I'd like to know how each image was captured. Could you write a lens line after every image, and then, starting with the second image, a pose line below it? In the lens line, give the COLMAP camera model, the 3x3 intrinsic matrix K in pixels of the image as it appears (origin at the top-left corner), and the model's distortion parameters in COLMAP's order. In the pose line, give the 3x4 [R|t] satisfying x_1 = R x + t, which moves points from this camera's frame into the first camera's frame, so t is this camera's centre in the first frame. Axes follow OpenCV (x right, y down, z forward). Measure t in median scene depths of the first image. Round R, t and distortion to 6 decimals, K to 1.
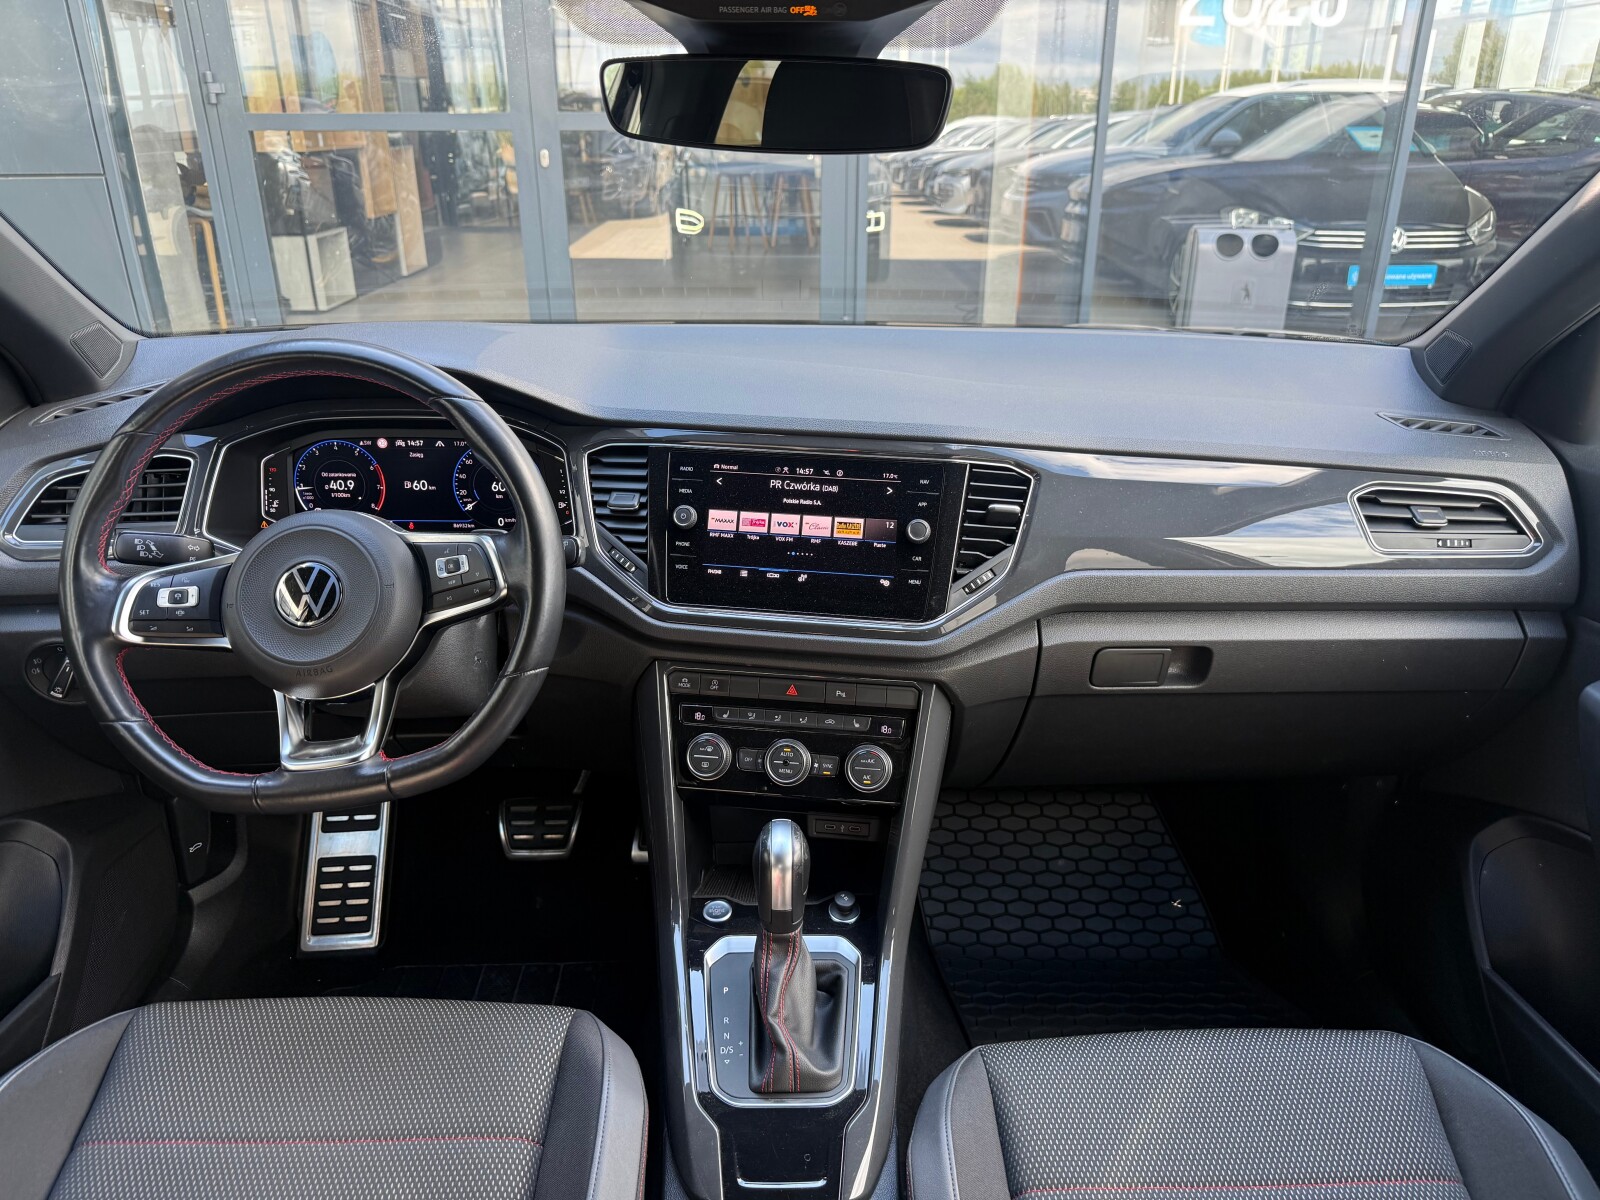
lens RADIAL K [[1104.8, 0, 799.9], [0, 1104.8, 610.3], [0, 0, 1]] dist [0.158211, -0.321679]
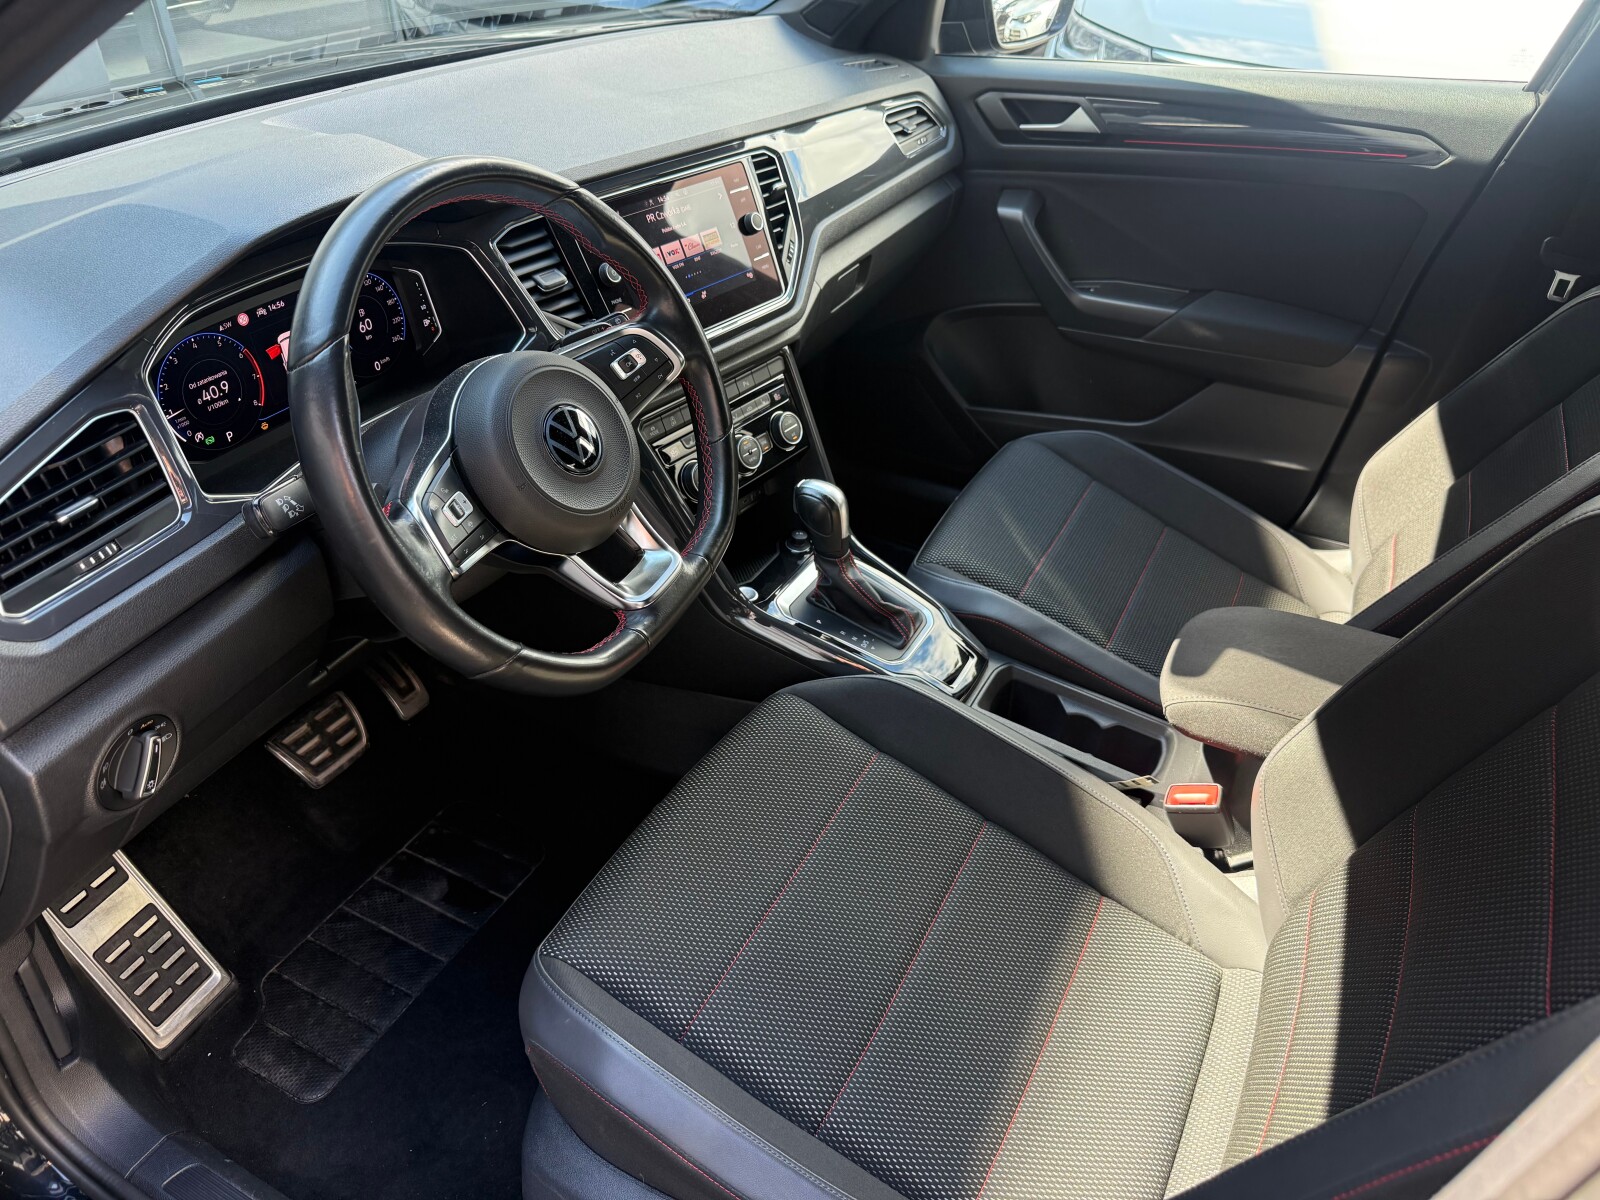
lens RADIAL K [[1118.7, 0, 800.0], [0, 1118.7, 600.0], [0, 0, 1]] dist [0.118086, -0.231921]
pose [[0.491110, -0.505556, 0.709383, -0.915919], [0.336977, 0.861214, 0.380469, -0.163715], [-0.803279, 0.052194, 0.593311, 0.251030]]
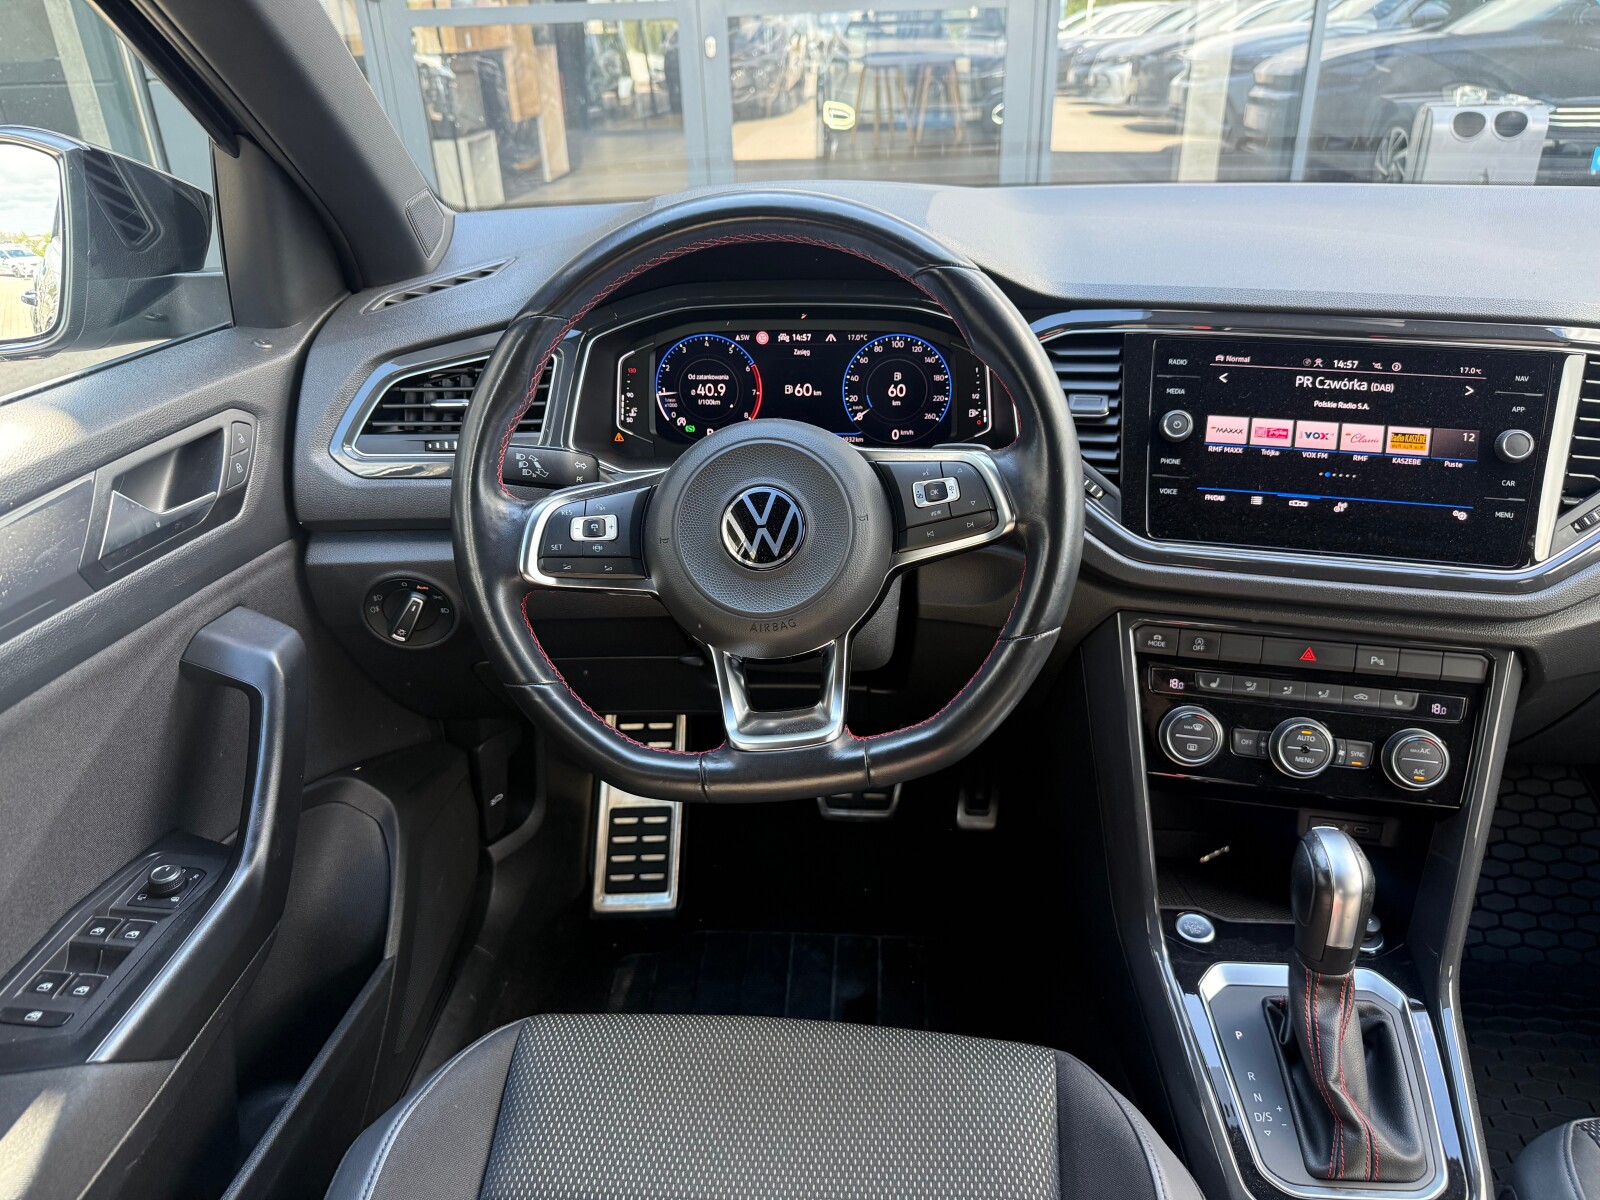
lens RADIAL K [[1118.7, 0, 800.0], [0, 1118.7, 600.0], [0, 0, 1]] dist [0.118086, -0.231921]
pose [[0.994679, 0.017964, -0.101449, -0.280737], [-0.011286, 0.997754, 0.066022, -0.013078], [0.102407, -0.064526, 0.992648, 0.190171]]
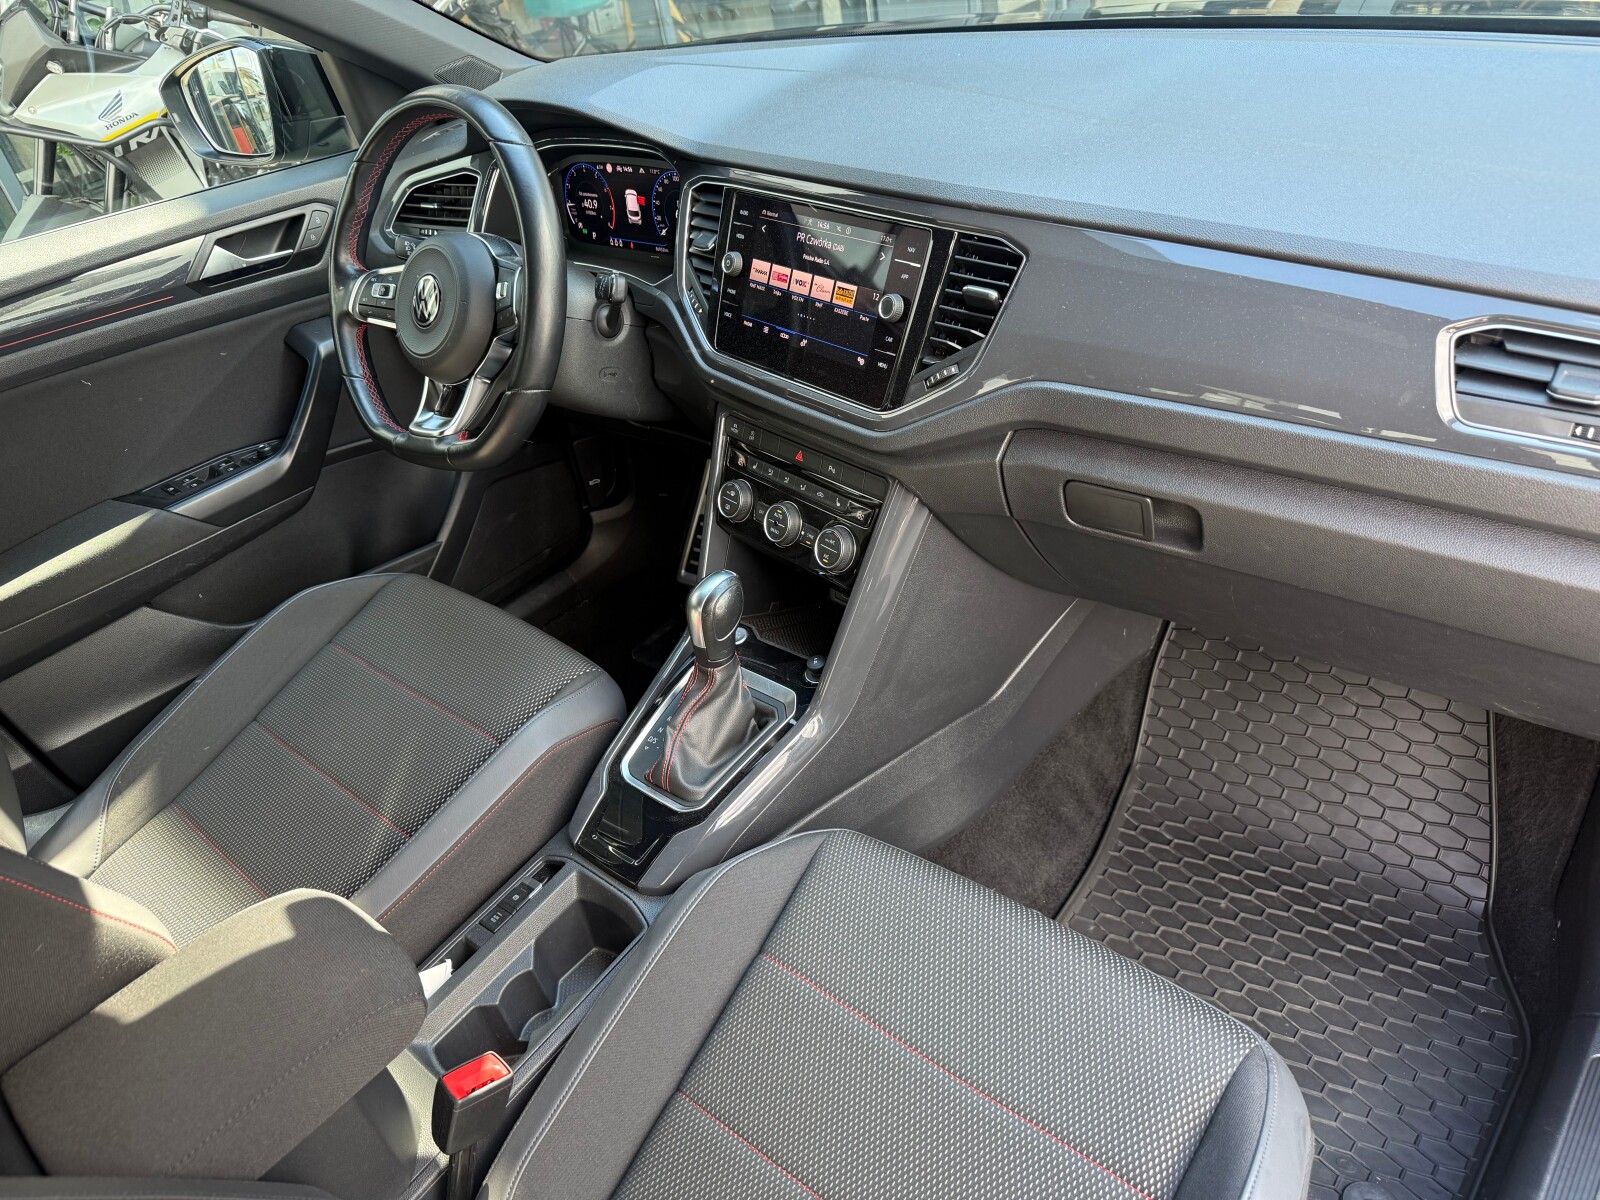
lens RADIAL K [[1104.8, 0, 799.9], [0, 1104.8, 610.3], [0, 0, 1]] dist [0.158211, -0.321679]
pose [[0.732073, 0.290553, -0.616155, 0.665518], [-0.113748, 0.943919, 0.309966, -0.109300], [0.671662, -0.156831, 0.724068, 0.248475]]
